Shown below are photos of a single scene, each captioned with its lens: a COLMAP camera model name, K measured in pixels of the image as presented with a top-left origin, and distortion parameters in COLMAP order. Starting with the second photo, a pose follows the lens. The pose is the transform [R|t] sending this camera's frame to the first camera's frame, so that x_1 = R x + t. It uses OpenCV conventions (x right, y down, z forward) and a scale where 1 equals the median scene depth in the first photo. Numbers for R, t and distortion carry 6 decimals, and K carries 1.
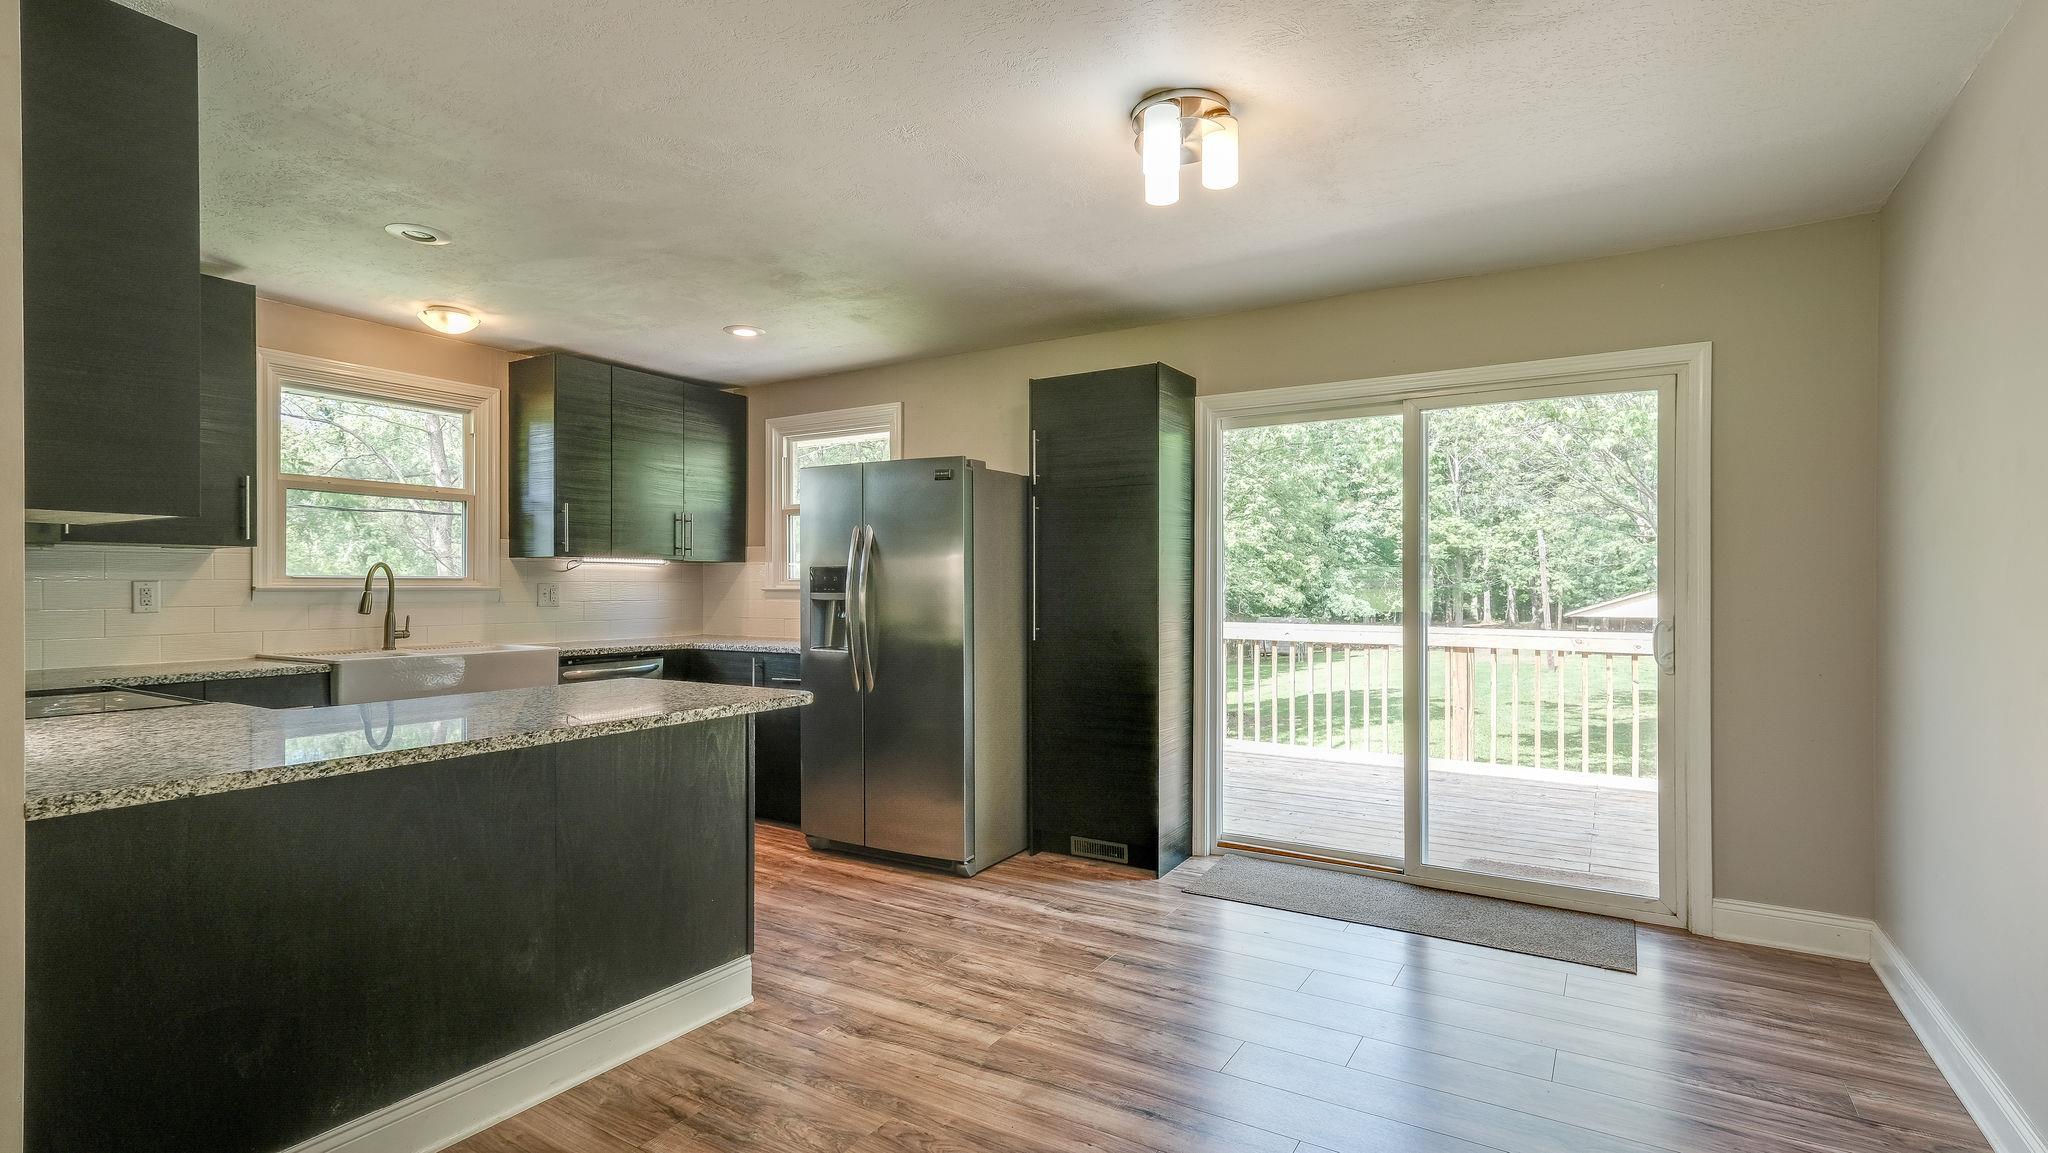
lens RADIAL K [[950.1, 0, 1024.7], [0, 950.1, 582.9], [0, 0, 1]] dist [0.012280, -0.000573]
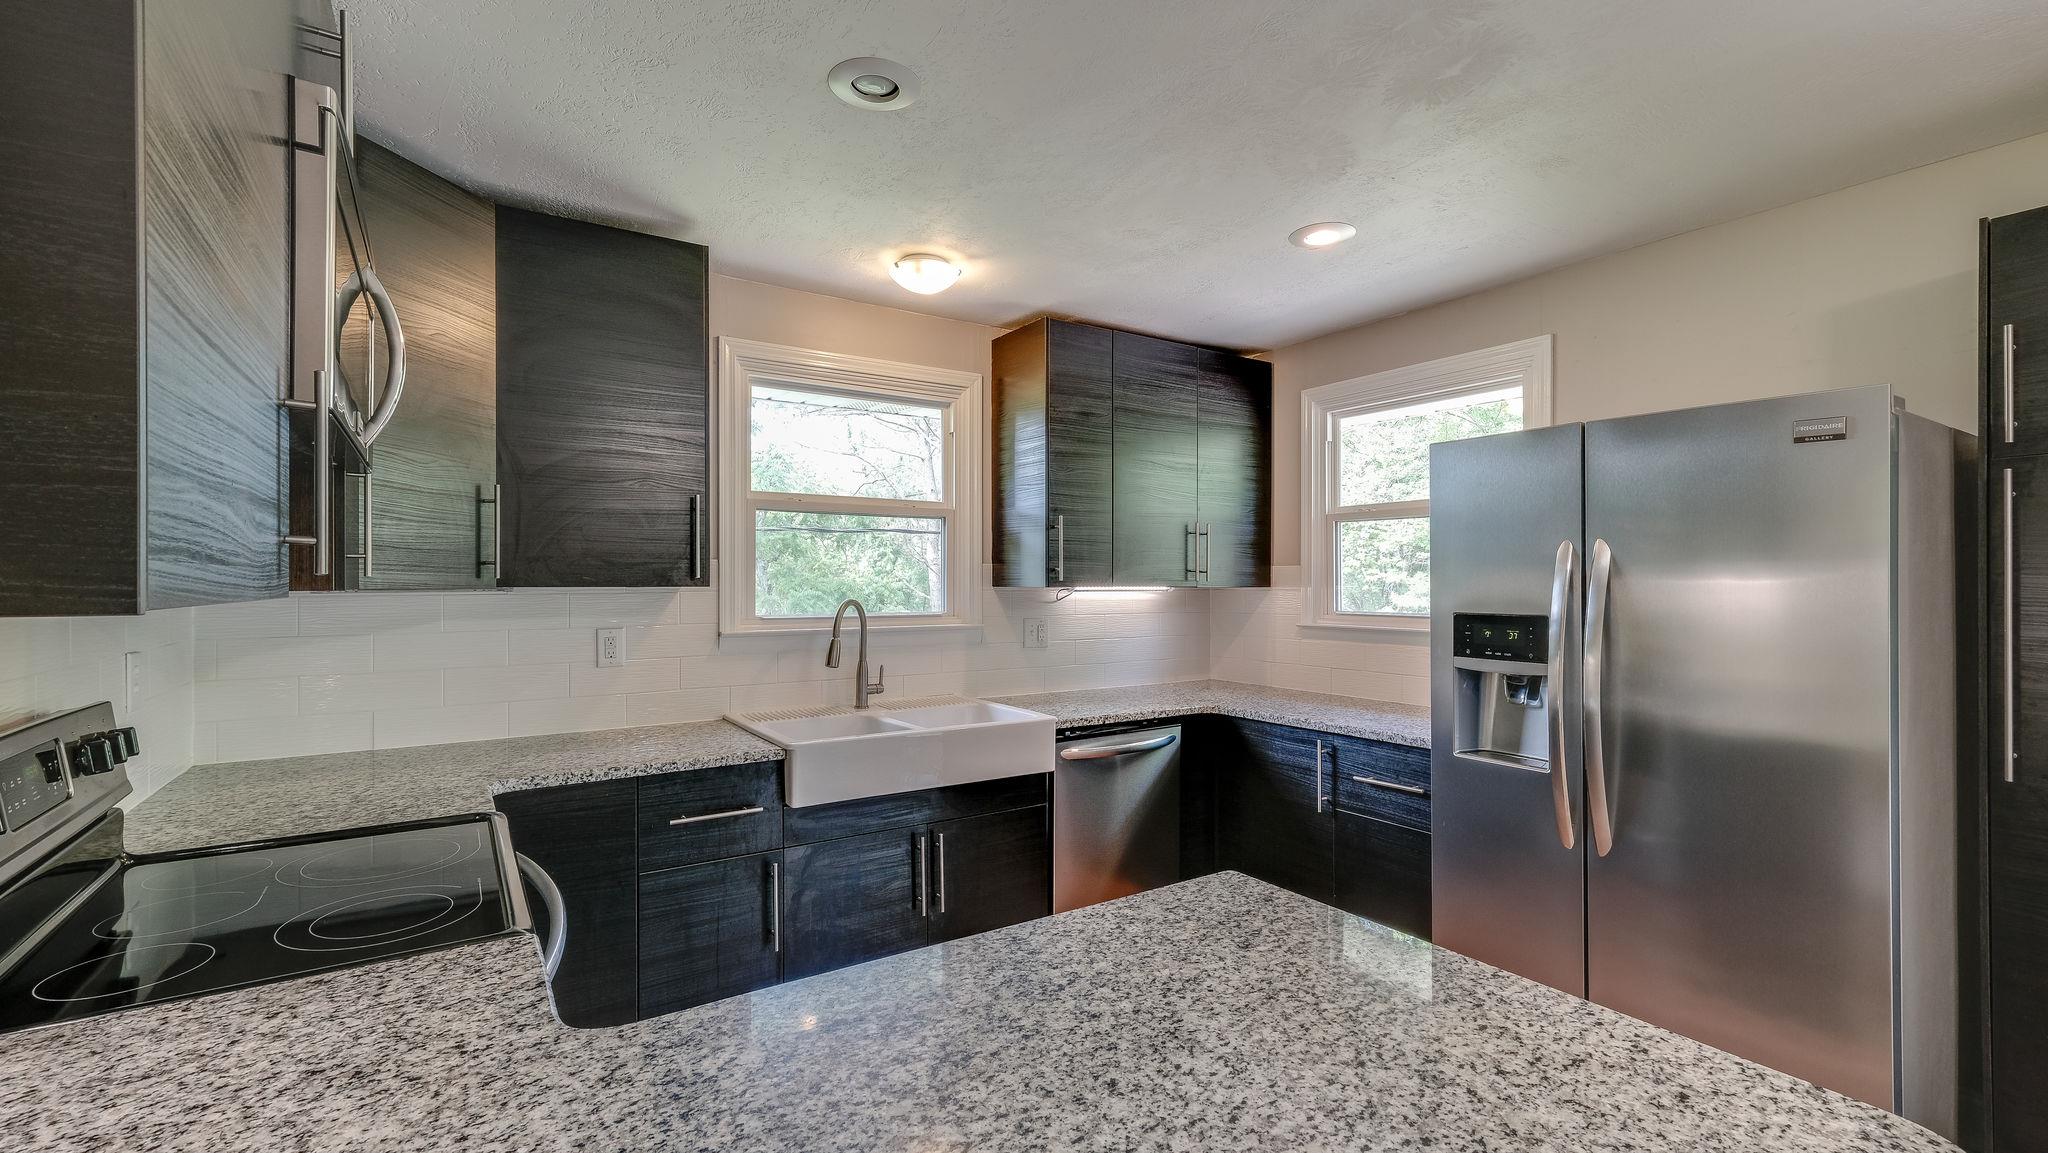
lens RADIAL K [[884.9, 0, 1033.4], [0, 884.9, 583.9], [0, 0, 1]] dist [-0.000027, 0.000176]
pose [[0.907854, 0.000488, -0.419286, -0.223702], [0.001184, 0.999992, 0.003728, -0.035095], [0.419284, -0.003881, 0.907847, 0.386202]]
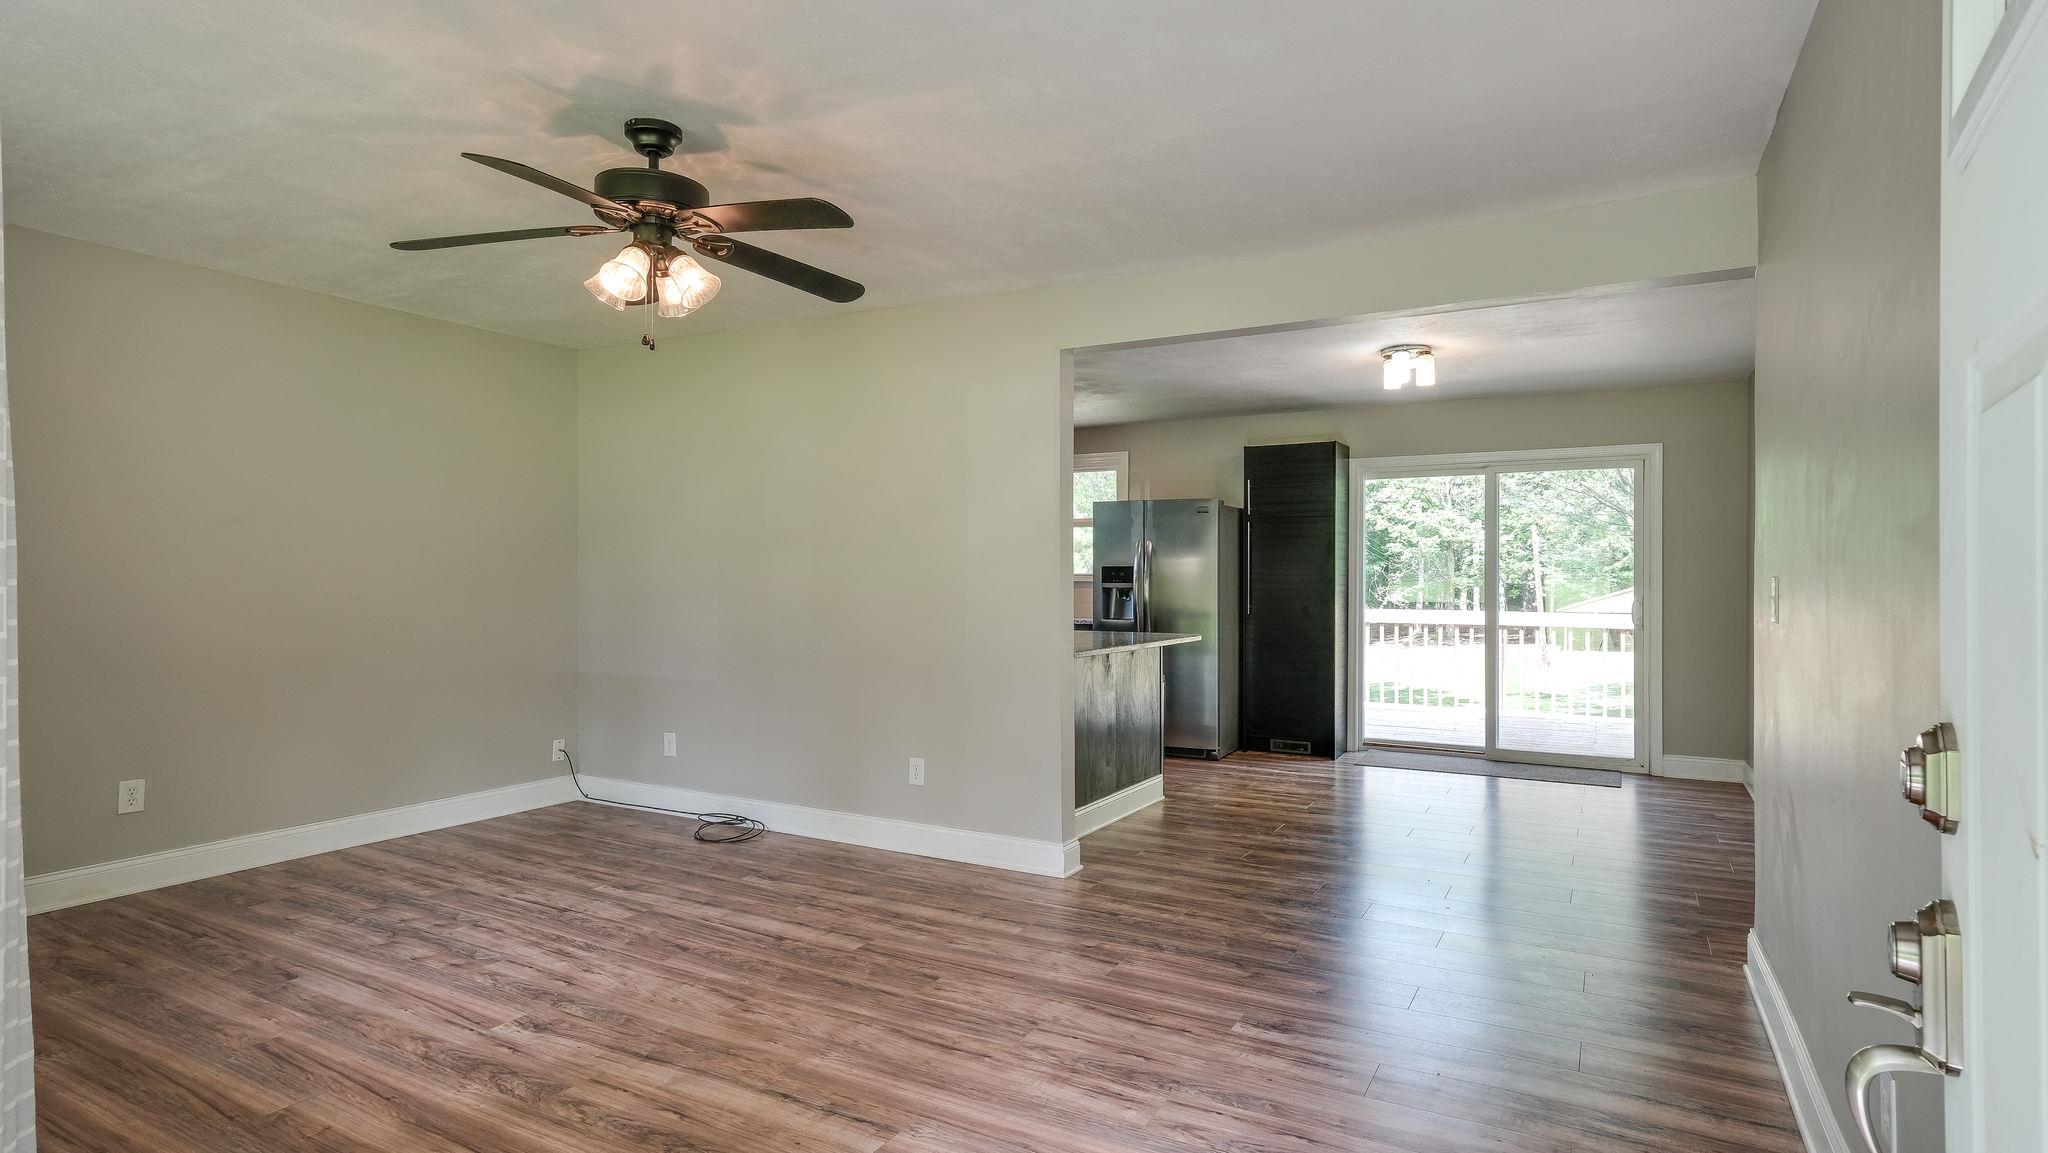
lens RADIAL K [[1068.2, 0, 1024.6], [0, 1068.2, 579.9], [0, 0, 1]] dist [0.021663, 0.000720]
pose [[0.998318, 0.001107, 0.057973, -0.434151], [-0.001272, 0.999995, 0.002800, 0.000184], [-0.057970, -0.002869, 0.998314, -0.693134]]
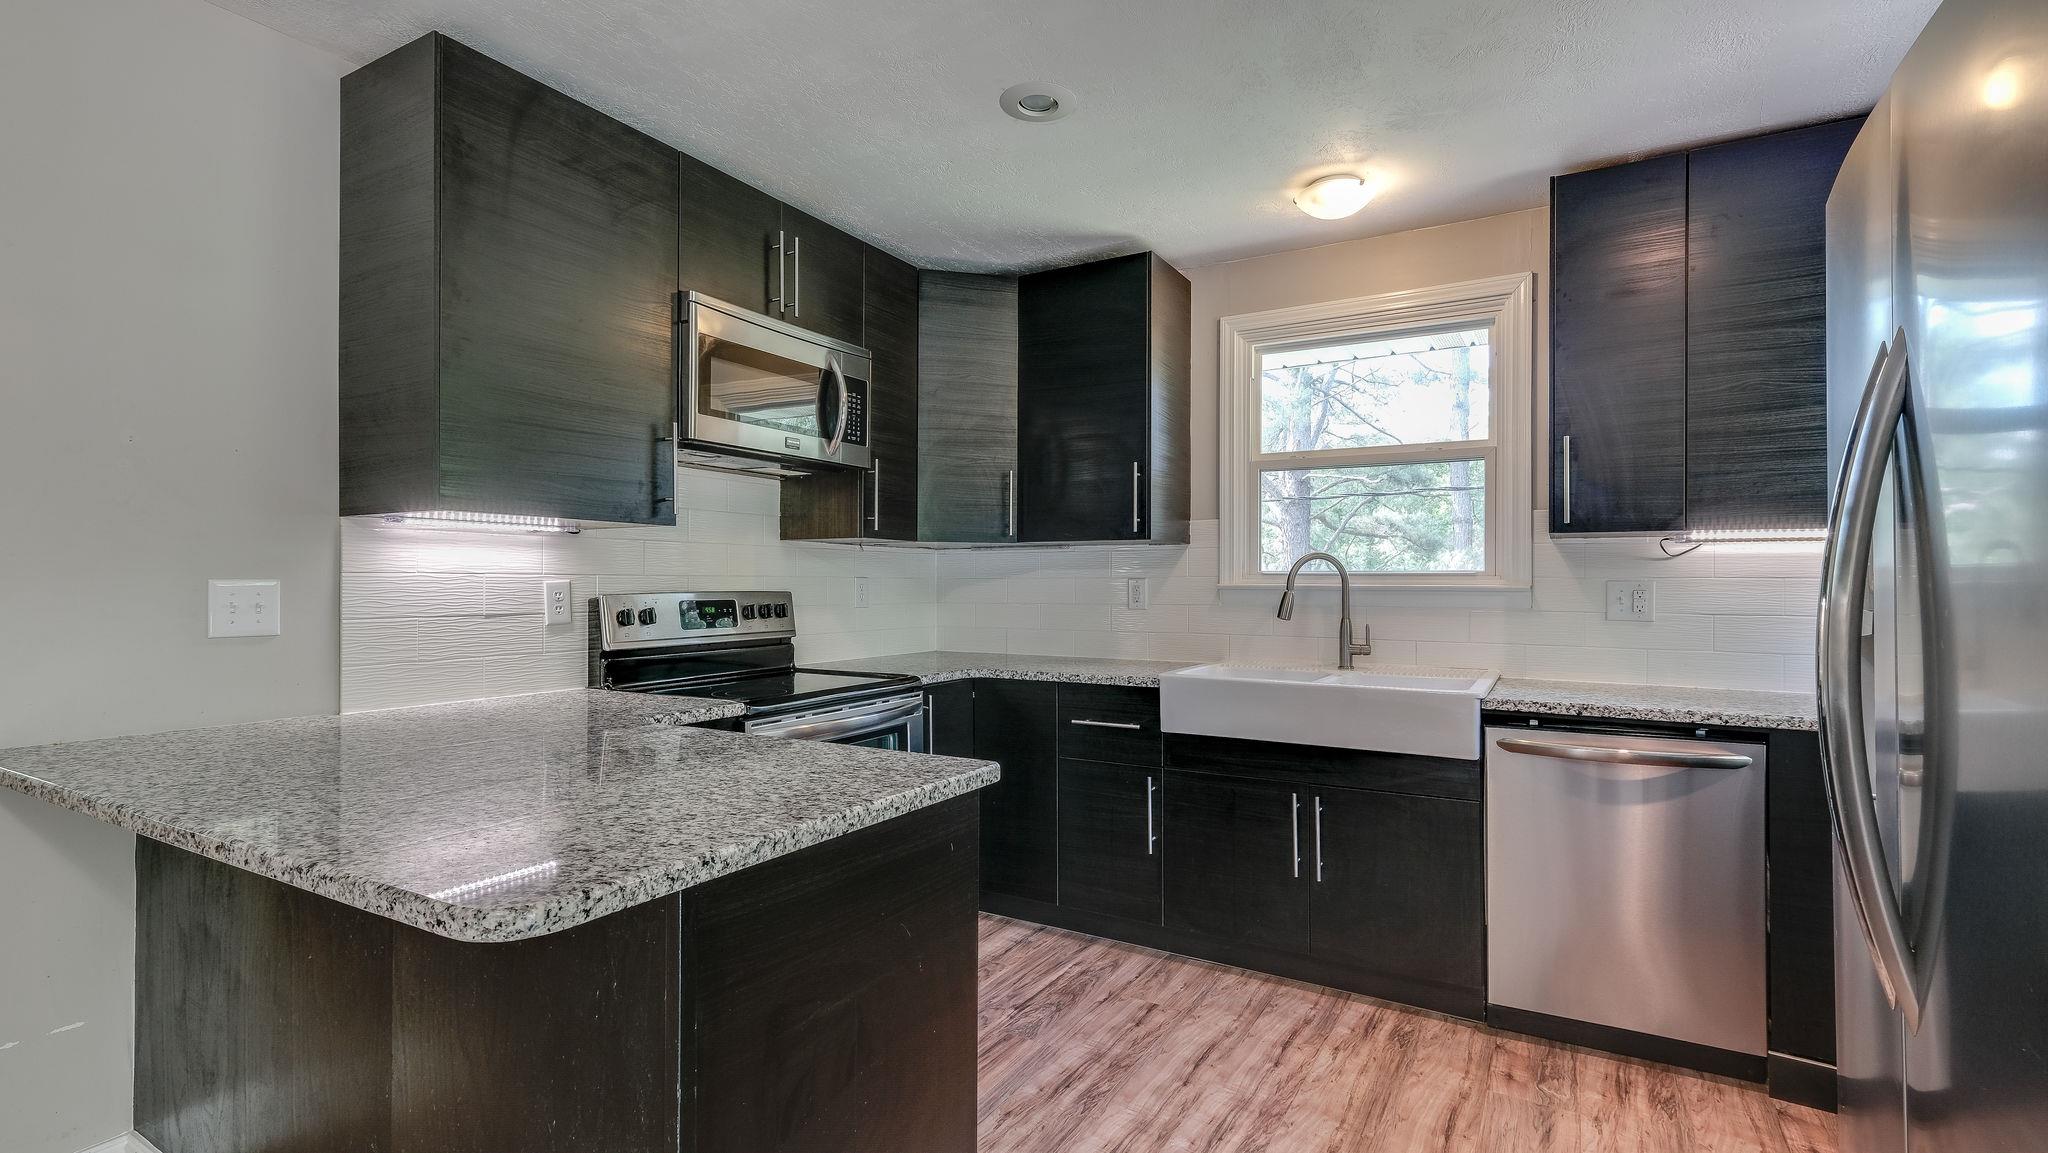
lens RADIAL K [[950.1, 0, 1031.5], [0, 950.1, 580.2], [0, 0, 1]] dist [0.012280, -0.000573]
pose [[0.025517, 0.003519, -0.999668, 0.078813], [0.000944, 0.999993, 0.003545, -0.002654], [0.999674, -0.001034, 0.025514, 0.718208]]
